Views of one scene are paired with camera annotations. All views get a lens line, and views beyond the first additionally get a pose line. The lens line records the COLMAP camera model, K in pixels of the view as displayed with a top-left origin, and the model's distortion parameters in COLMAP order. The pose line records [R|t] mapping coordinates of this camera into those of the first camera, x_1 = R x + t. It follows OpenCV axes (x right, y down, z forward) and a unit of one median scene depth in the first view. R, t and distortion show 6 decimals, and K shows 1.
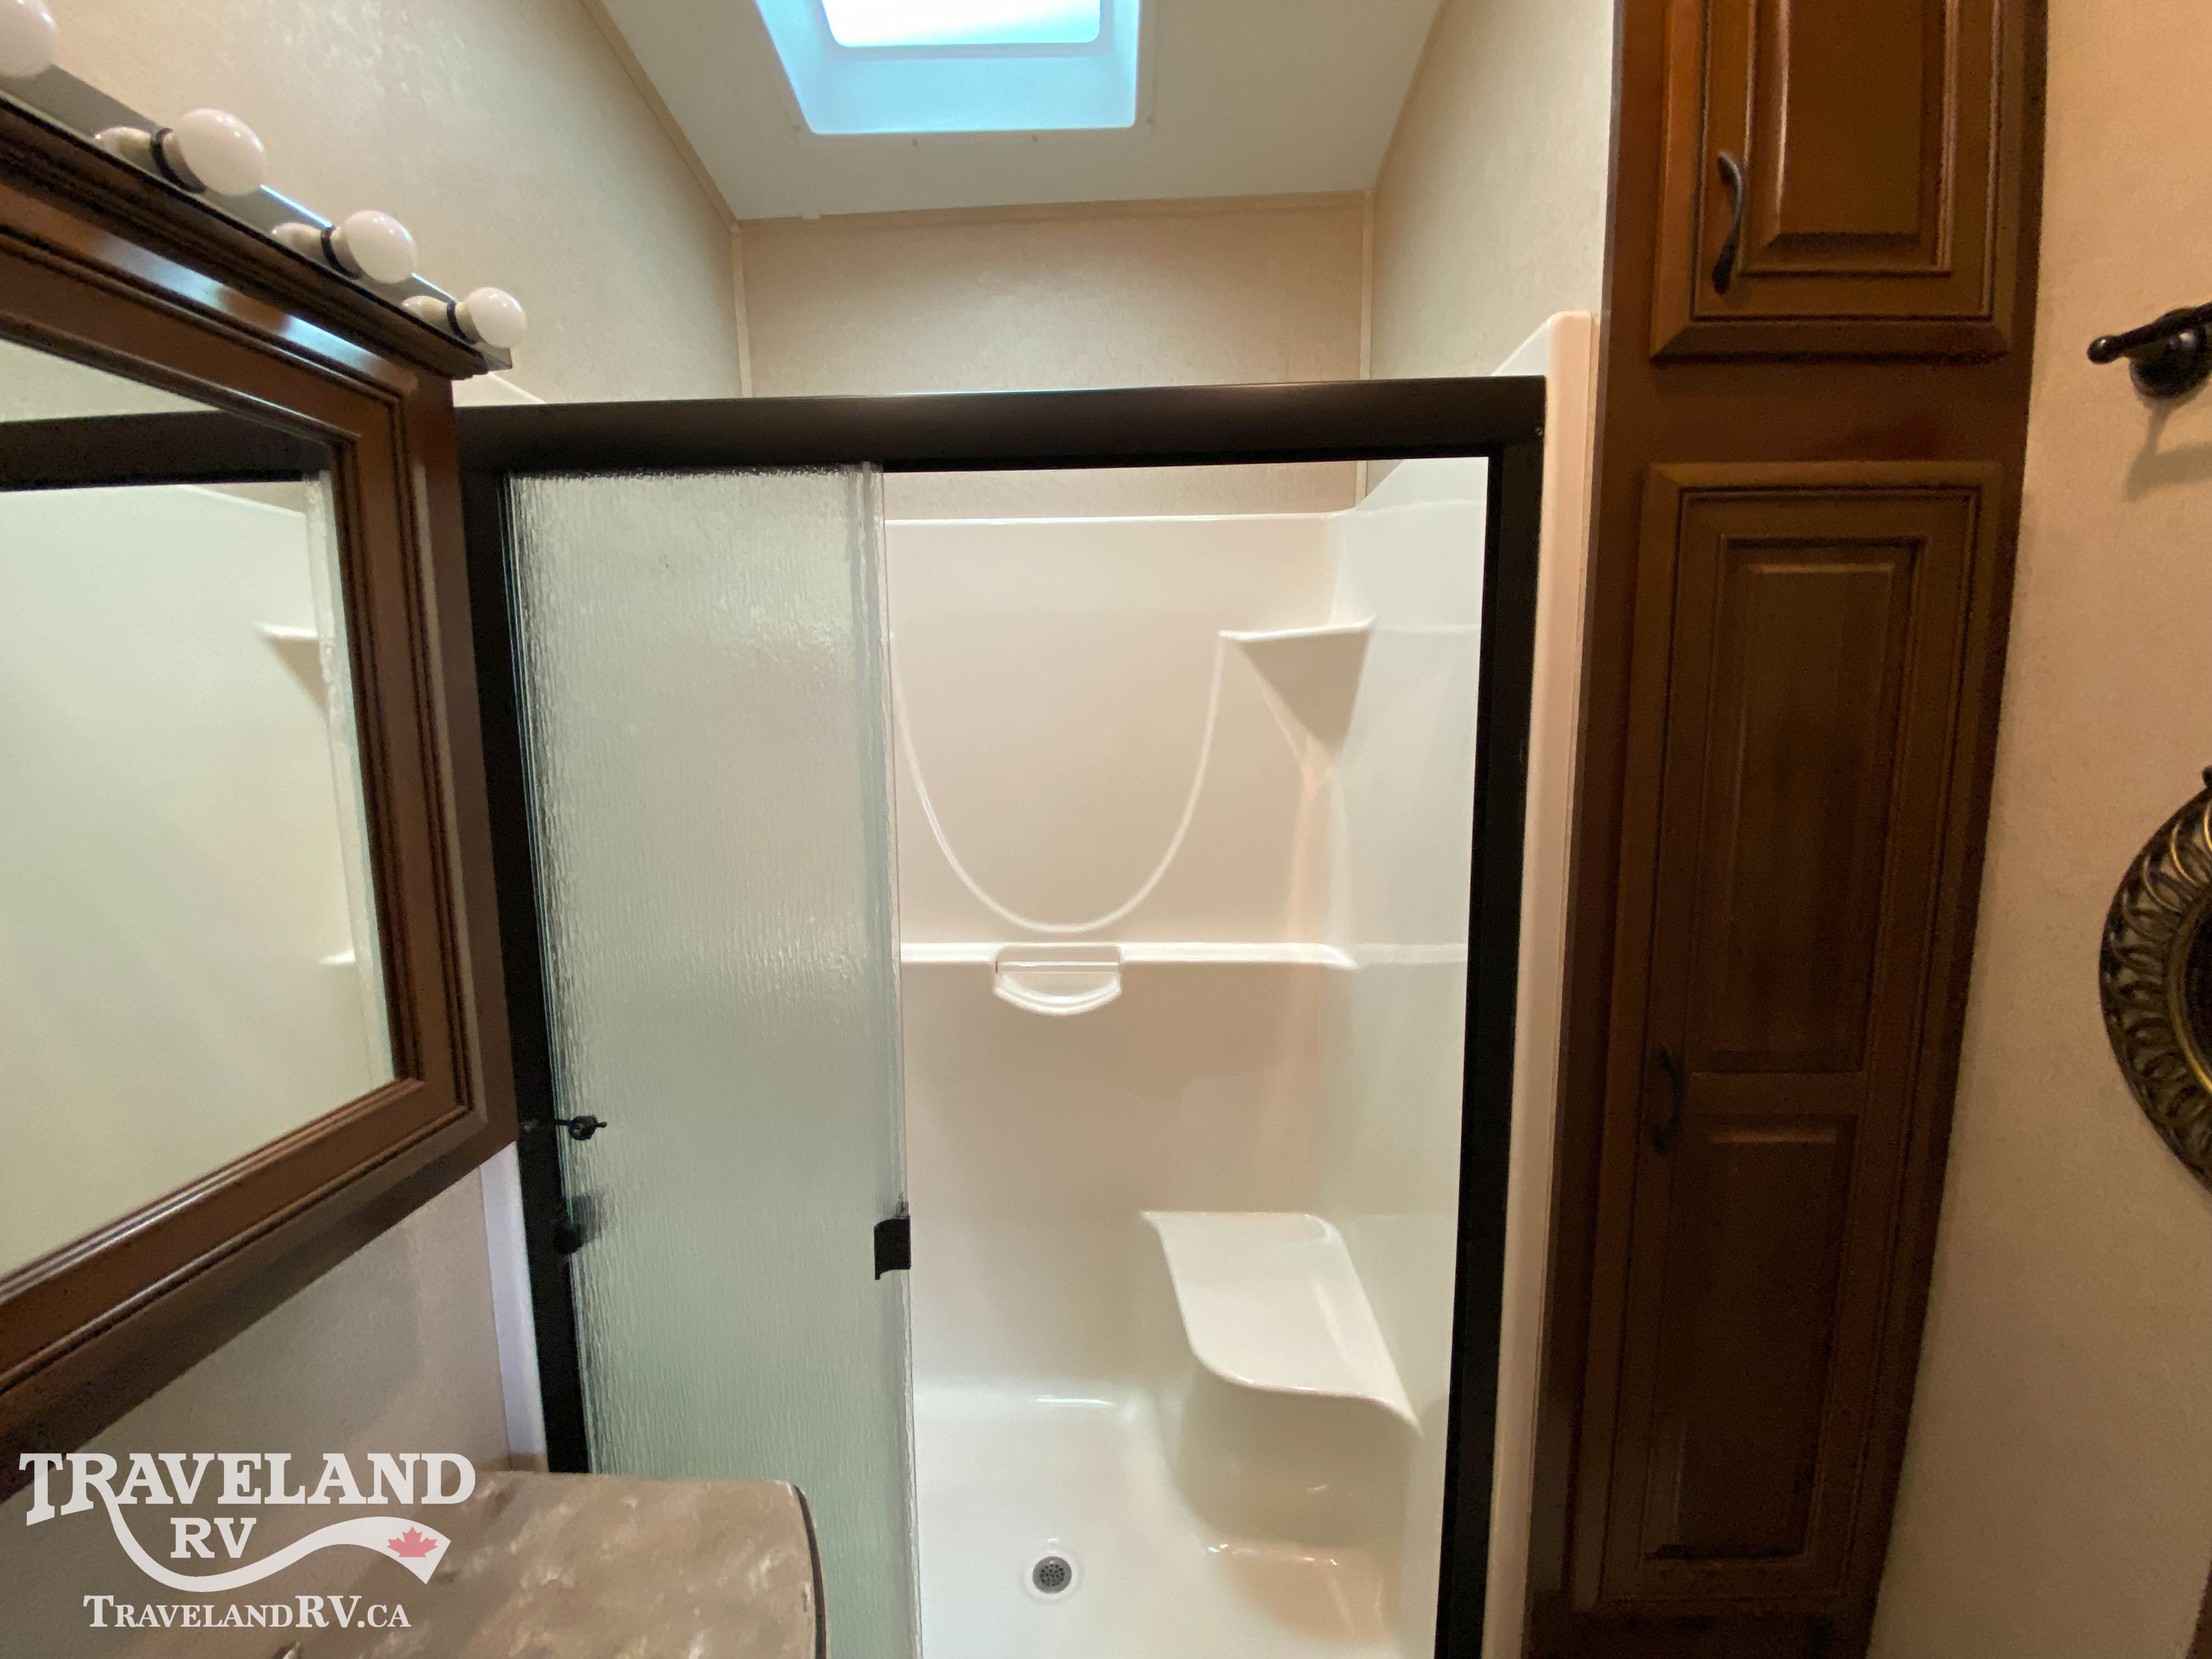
lens RADIAL K [[892.5, 0, 1100.8], [0, 892.5, 829.8], [0, 0, 1]] dist [0.020645, -0.020598]
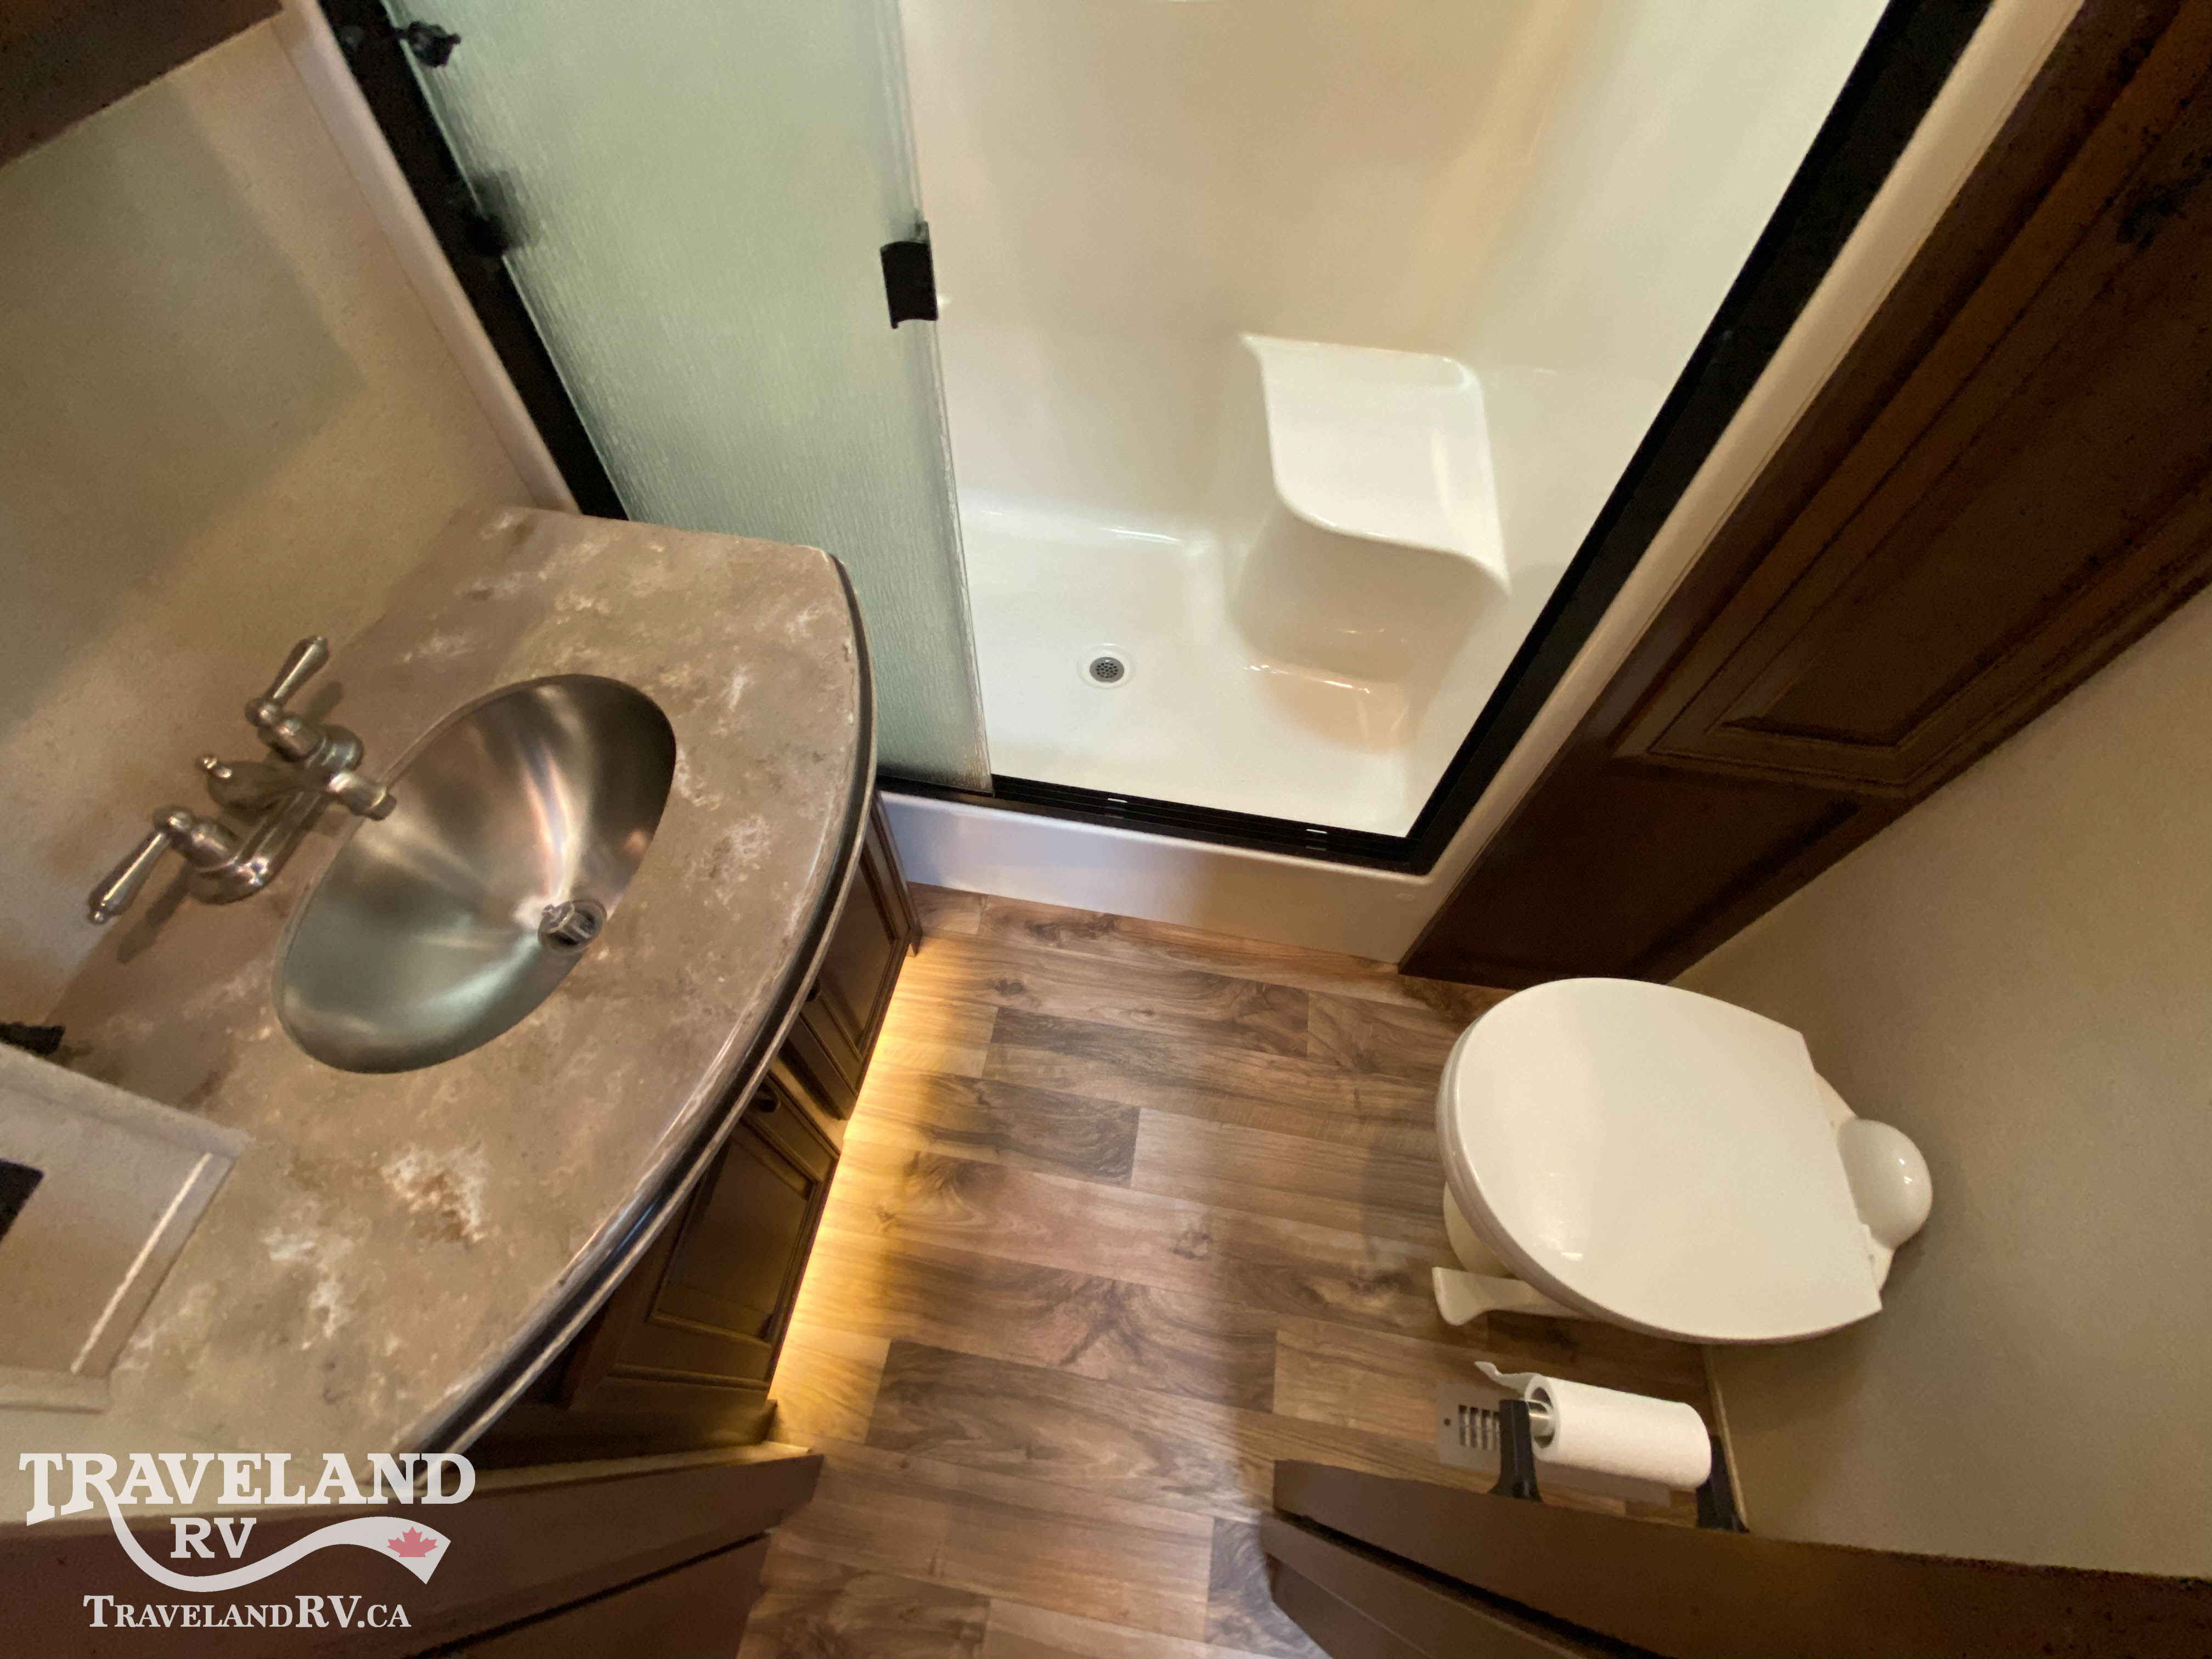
lens RADIAL K [[892.5, 0, 1100.8], [0, 892.5, 829.8], [0, 0, 1]] dist [0.020645, -0.020598]
pose [[0.991403, 0.125687, -0.036374, 0.005293], [-0.054354, 0.648481, 0.759288, 0.202802], [0.119021, -0.750783, 0.649737, 0.222169]]
